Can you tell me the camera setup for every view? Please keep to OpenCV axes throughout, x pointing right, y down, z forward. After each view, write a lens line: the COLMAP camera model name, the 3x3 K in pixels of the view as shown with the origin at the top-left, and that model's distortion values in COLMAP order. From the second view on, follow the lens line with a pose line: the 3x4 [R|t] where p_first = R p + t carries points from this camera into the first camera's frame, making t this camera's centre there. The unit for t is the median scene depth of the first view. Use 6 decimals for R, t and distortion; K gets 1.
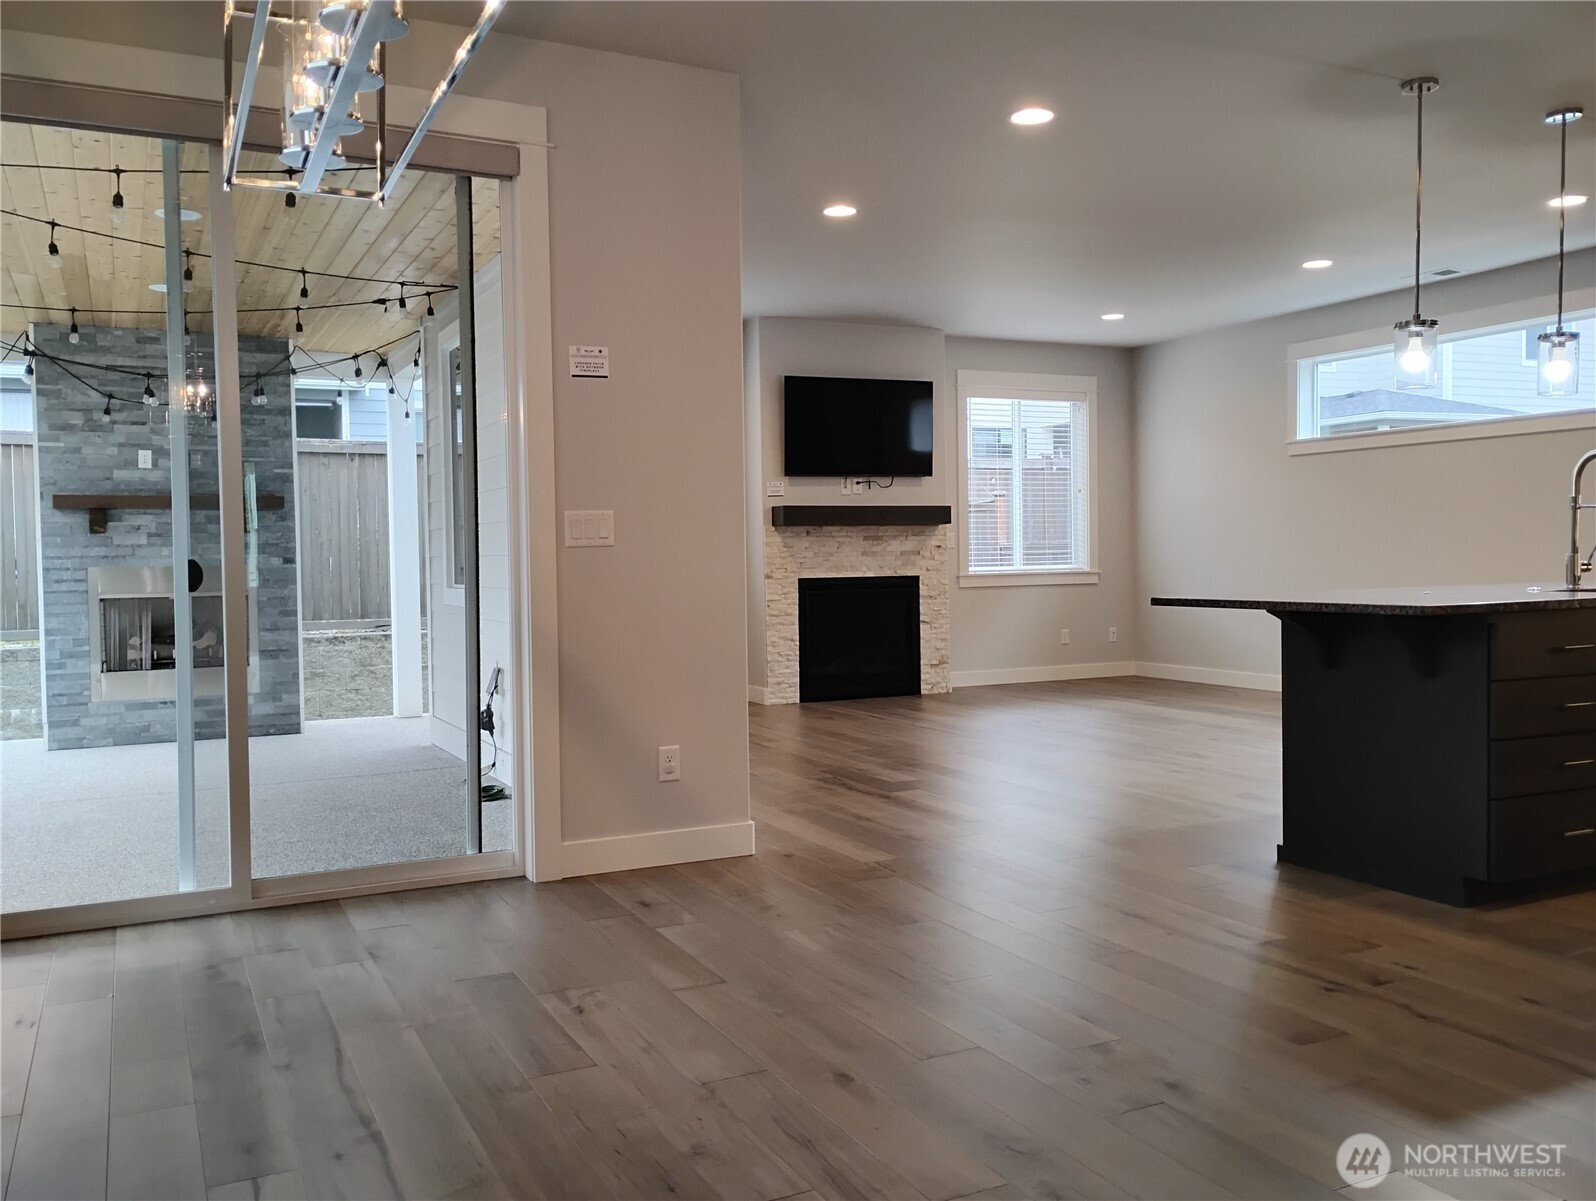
lens RADIAL K [[1325.1, 0, 798.0], [0, 1325.1, 600.5], [0, 0, 1]] dist [0.080947, -0.105281]
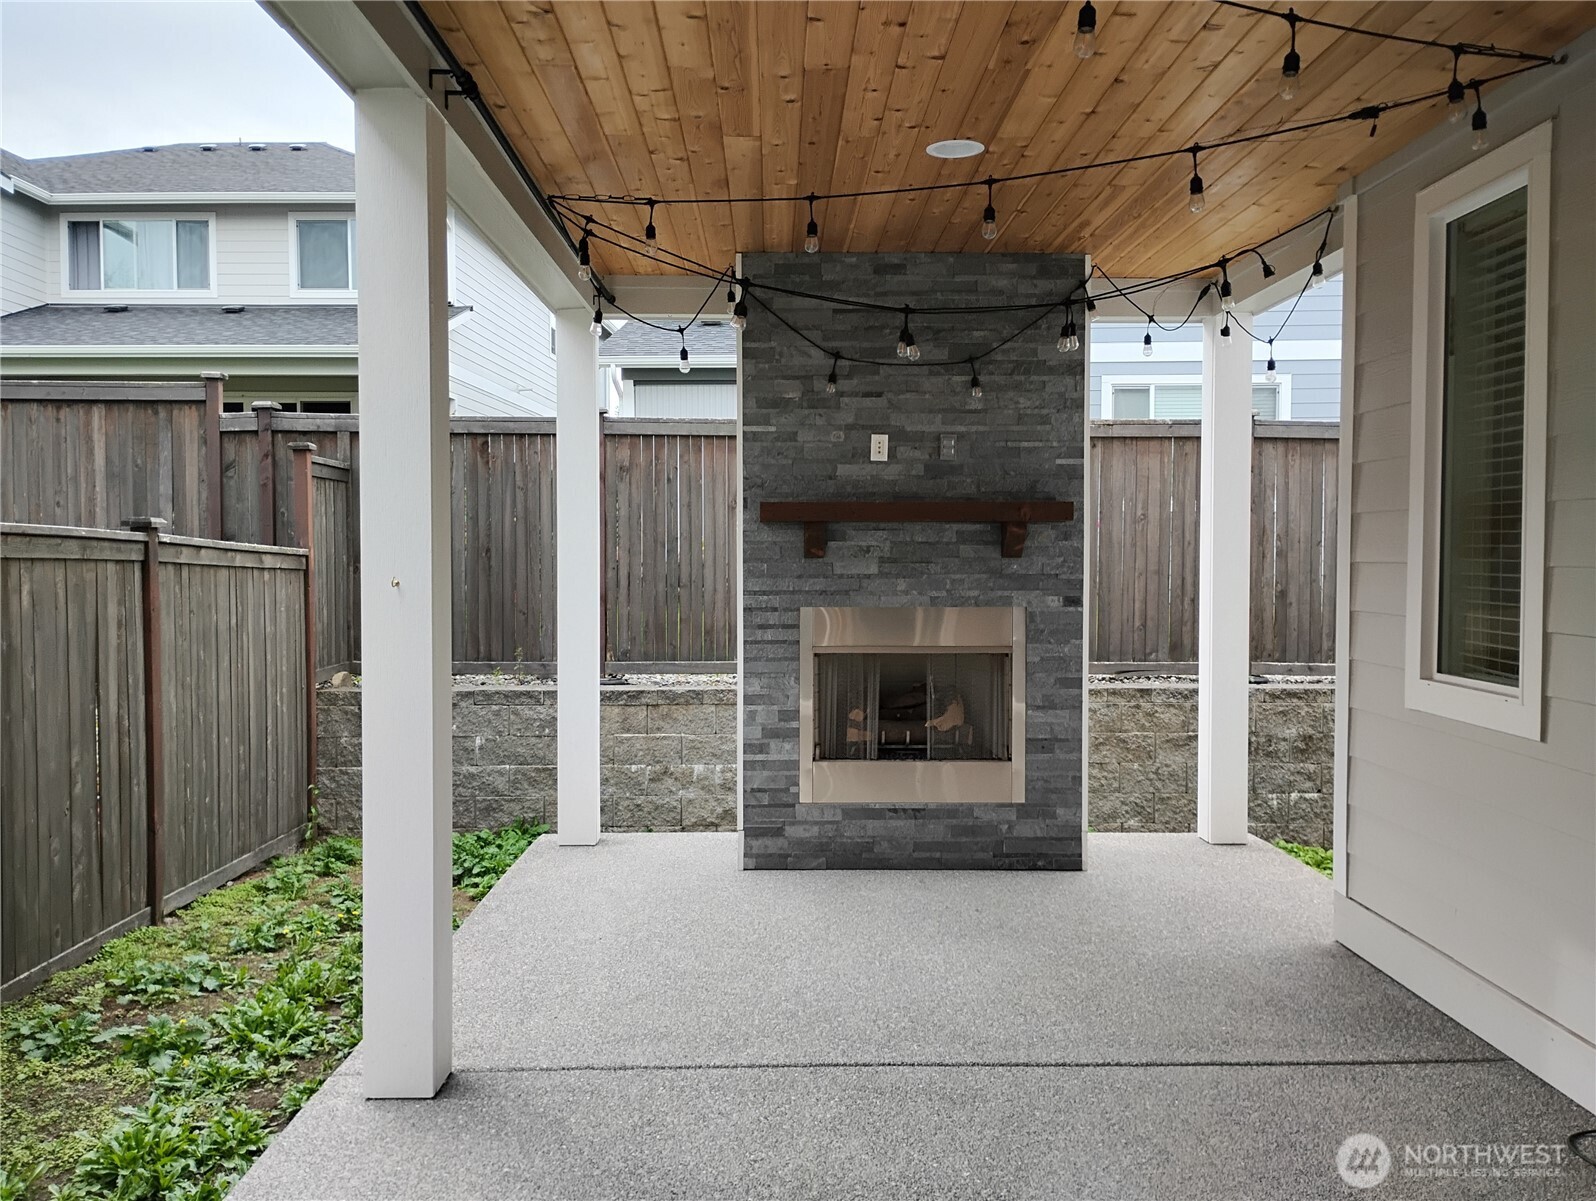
lens RADIAL K [[1325.1, 0, 798.0], [0, 1325.1, 600.5], [0, 0, 1]] dist [0.080947, -0.105281]
pose [[0.902321, 0.031019, -0.429947, -0.236506], [-0.027732, 0.999519, 0.013910, -0.037049], [0.430171, -0.000628, 0.902747, 0.385109]]
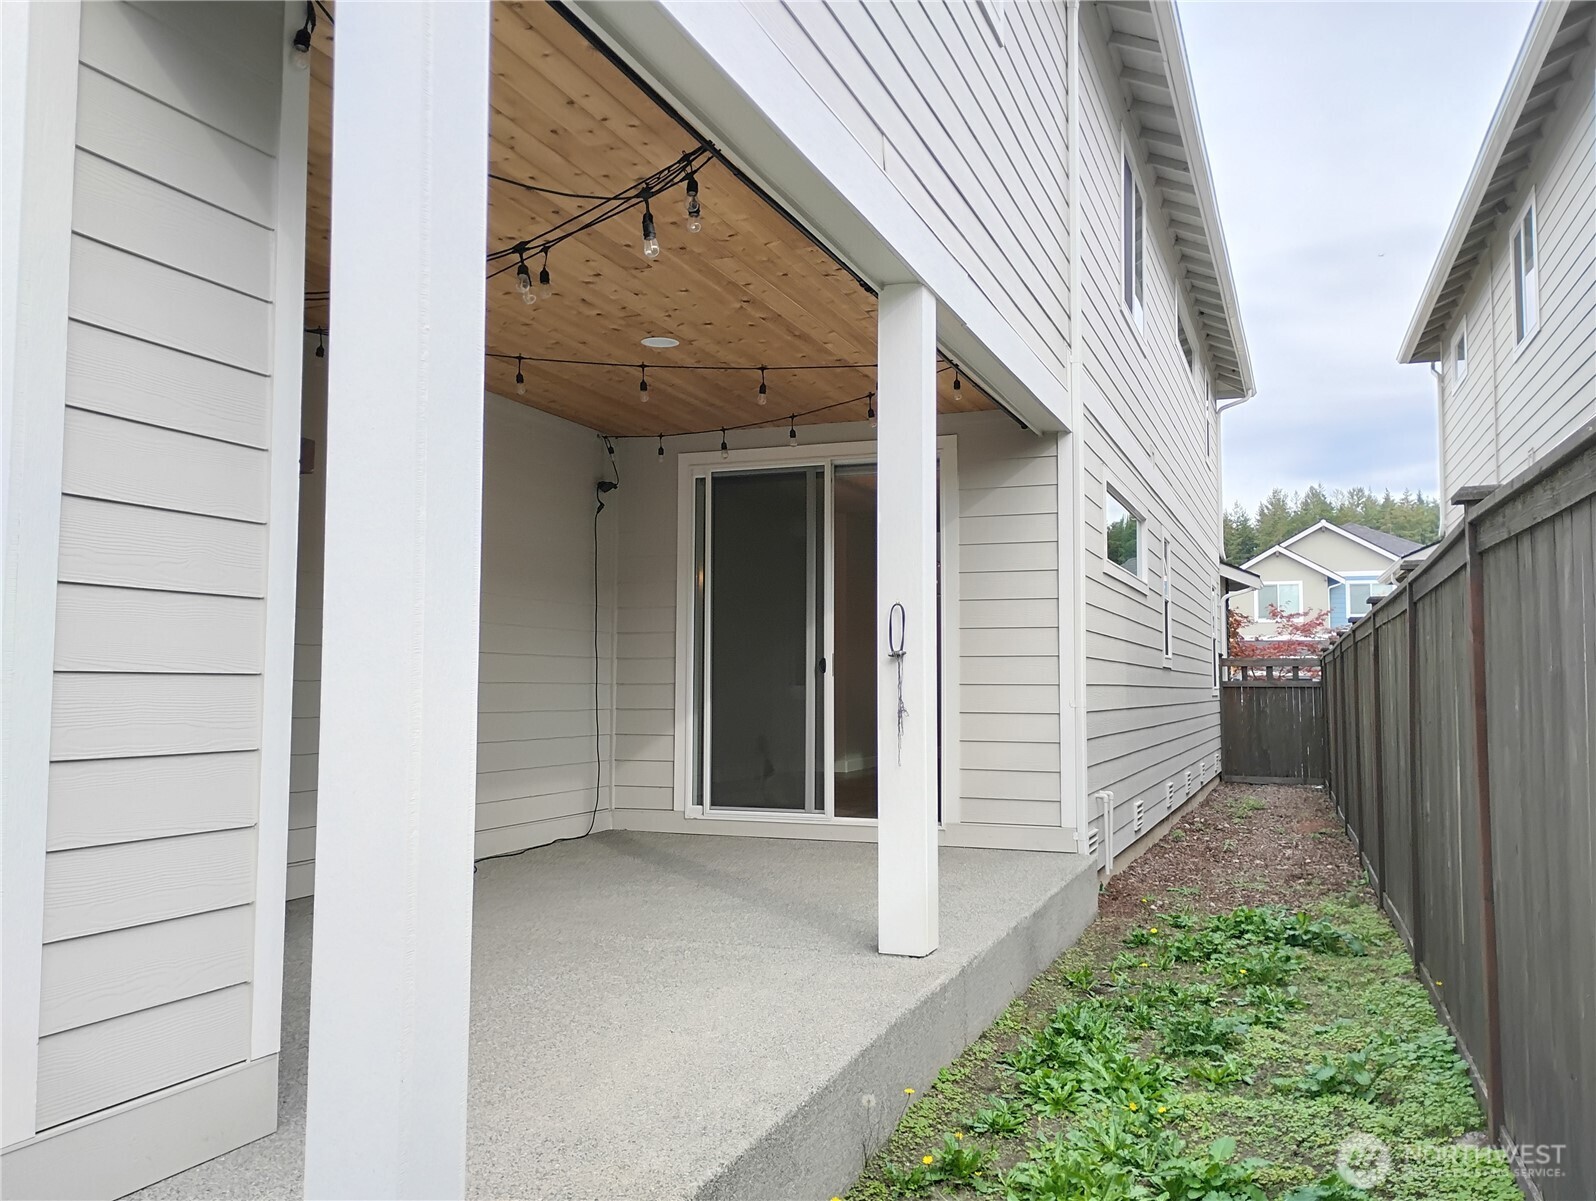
lens RADIAL K [[1325.1, 0, 798.0], [0, 1325.1, 600.5], [0, 0, 1]] dist [0.080947, -0.105281]
pose [[-0.670928, 0.062141, 0.738914, -1.000364], [0.031803, 0.997977, -0.055051, 0.000961], [-0.740840, -0.013436, -0.671547, 1.218685]]
